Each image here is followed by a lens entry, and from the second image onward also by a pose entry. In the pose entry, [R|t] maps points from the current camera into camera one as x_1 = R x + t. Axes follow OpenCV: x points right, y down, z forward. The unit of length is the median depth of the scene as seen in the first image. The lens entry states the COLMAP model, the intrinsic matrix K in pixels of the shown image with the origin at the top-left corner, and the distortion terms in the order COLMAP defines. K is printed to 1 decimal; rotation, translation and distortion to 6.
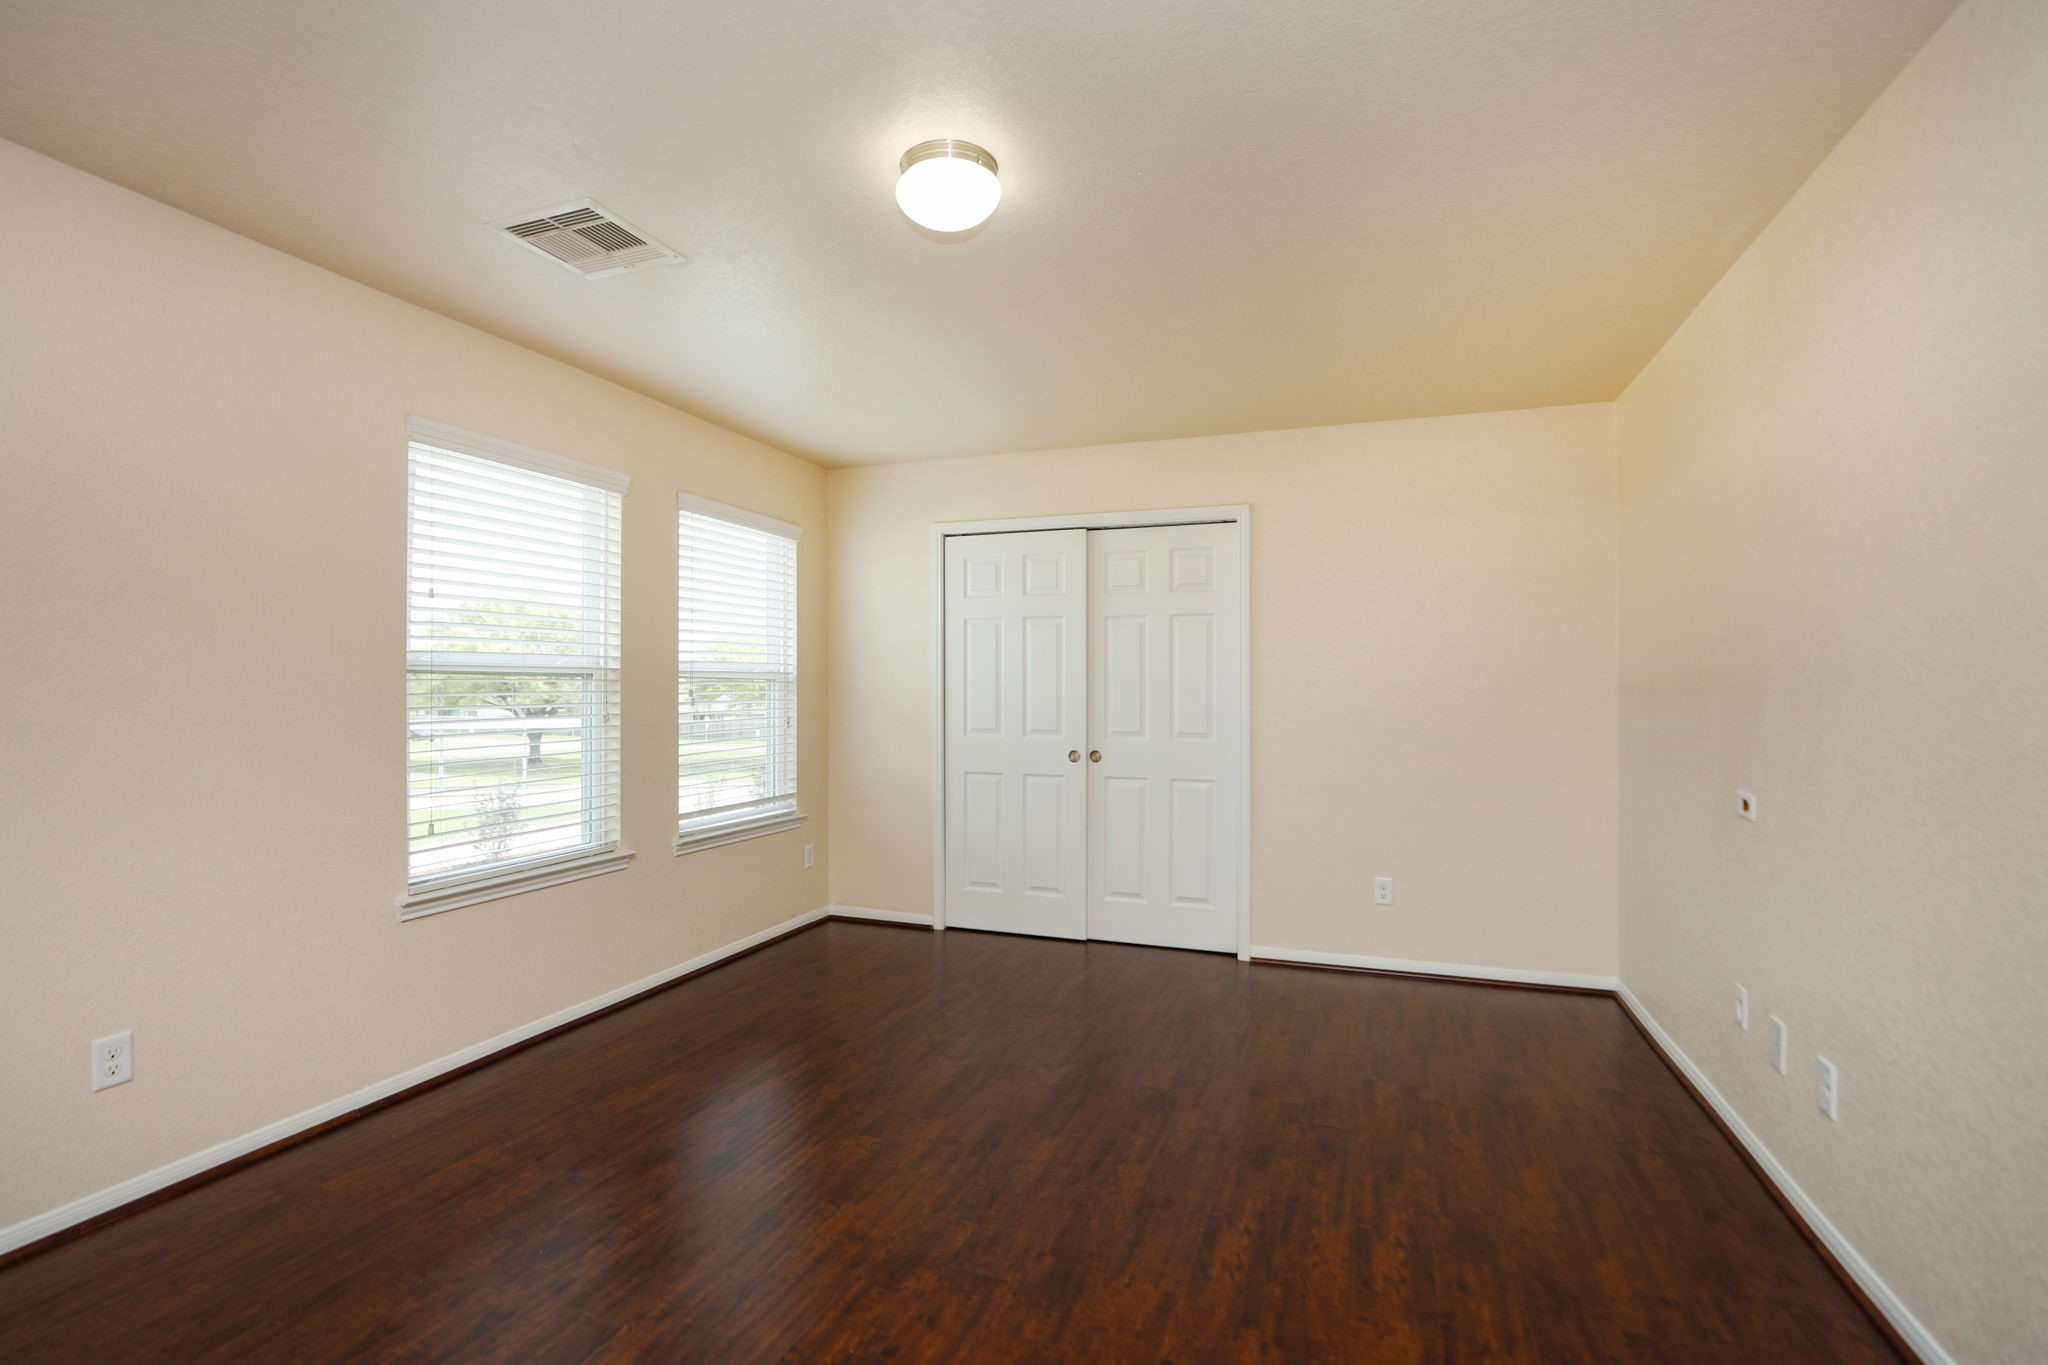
lens RADIAL K [[927.8, 0, 1018.3], [0, 927.8, 693.1], [0, 0, 1]] dist [-0.027717, 0.007348]
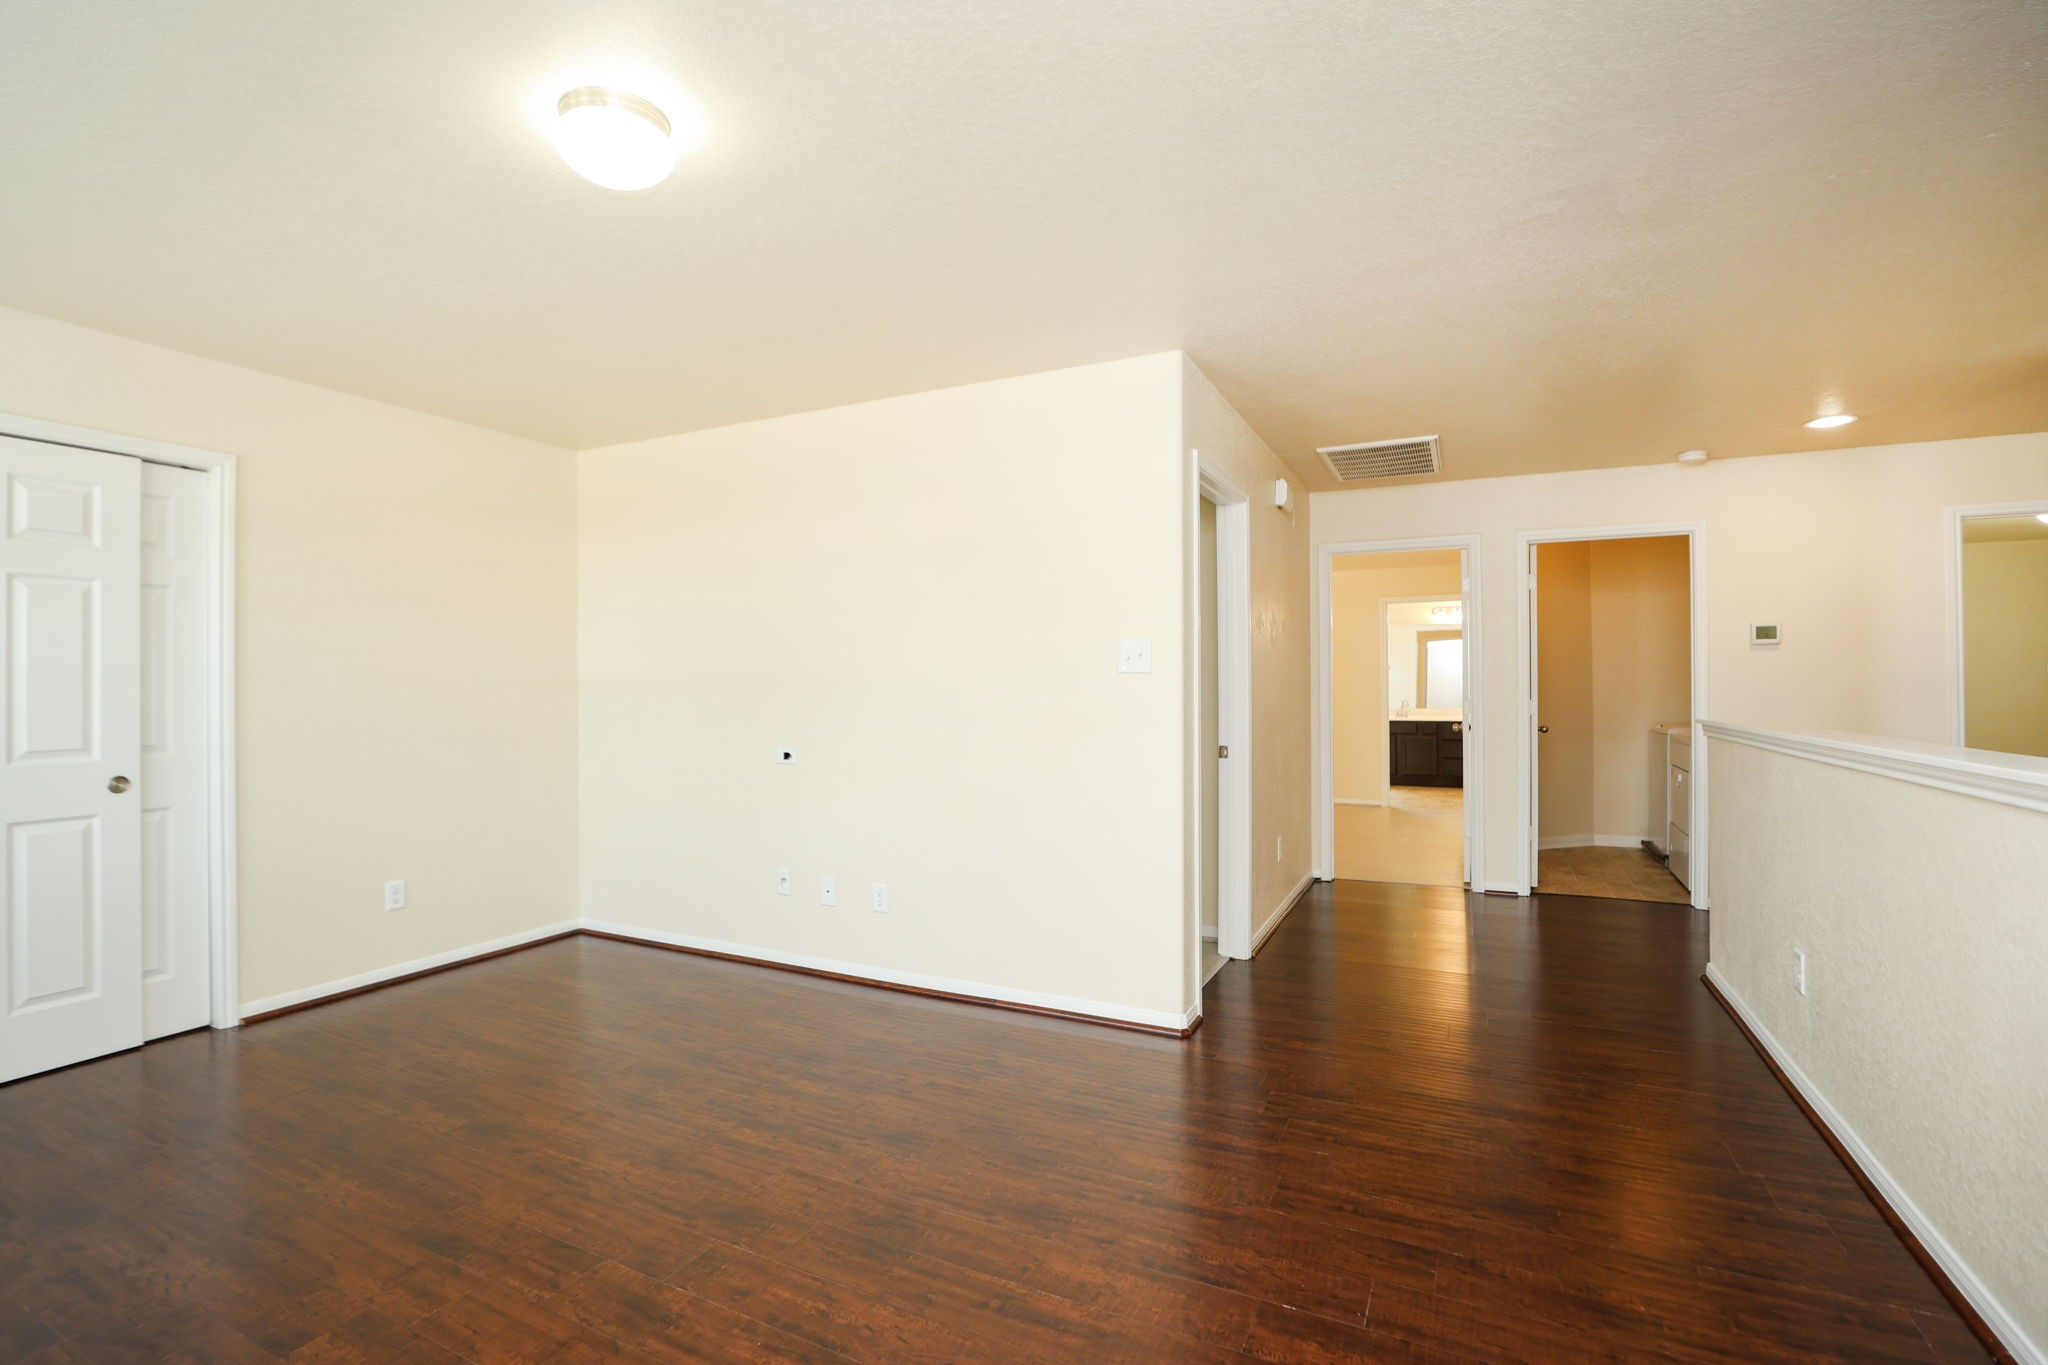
lens RADIAL K [[927.8, 0, 1013.4], [0, 927.8, 678.8], [0, 0, 1]] dist [-0.027717, 0.007348]
pose [[0.110390, 0.006771, 0.993865, -0.713151], [0.007398, 0.999943, -0.007634, 0.001572], [-0.993861, 0.008195, 0.110333, 0.377417]]
